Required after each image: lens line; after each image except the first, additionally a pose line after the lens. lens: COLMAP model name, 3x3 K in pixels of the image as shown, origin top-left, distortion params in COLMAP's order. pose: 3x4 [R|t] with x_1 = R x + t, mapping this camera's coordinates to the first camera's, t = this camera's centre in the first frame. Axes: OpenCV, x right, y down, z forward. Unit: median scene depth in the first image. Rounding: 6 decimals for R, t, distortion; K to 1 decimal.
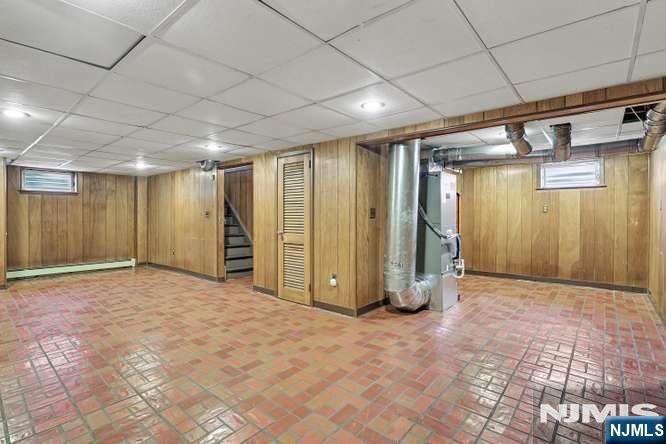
lens RADIAL K [[320.7, 0, 331.6], [0, 320.7, 216.3], [0, 0, 1]] dist [-0.004390, 0.000844]
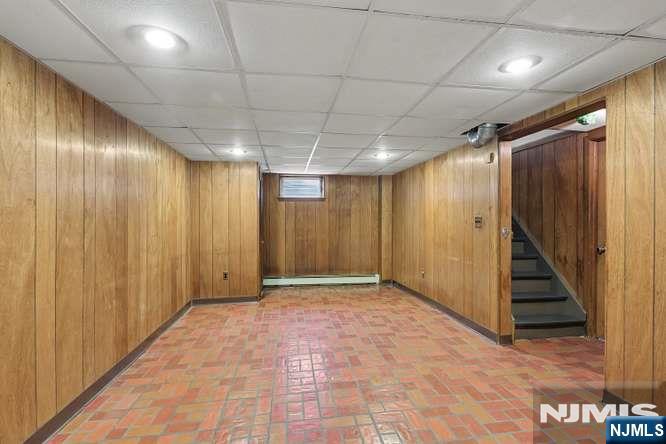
lens RADIAL K [[320.7, 0, 332.4], [0, 320.7, 223.5], [0, 0, 1]] dist [-0.004390, 0.000844]
pose [[0.753962, 0.003998, -0.656905, -0.177581], [-0.002099, 0.999991, 0.003677, -0.004689], [0.656914, -0.001394, 0.753964, 0.328747]]
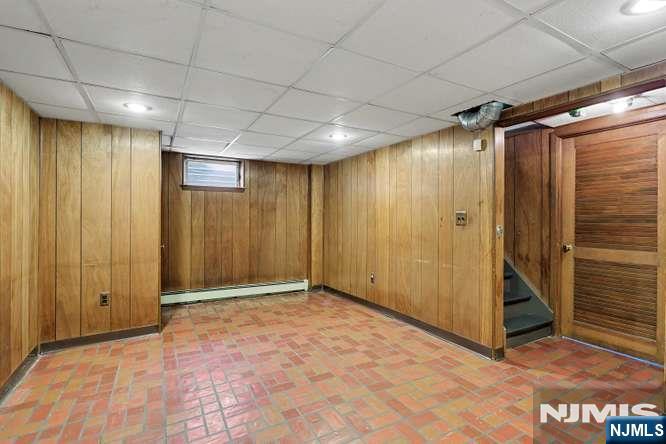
lens RADIAL K [[320.7, 0, 332.3], [0, 320.7, 217.5], [0, 0, 1]] dist [-0.004390, 0.000844]
pose [[0.938151, 0.004132, -0.346201, -0.357306], [-0.006863, 0.999954, -0.006664, -0.003484], [0.346158, 0.008628, 0.938137, 0.389014]]
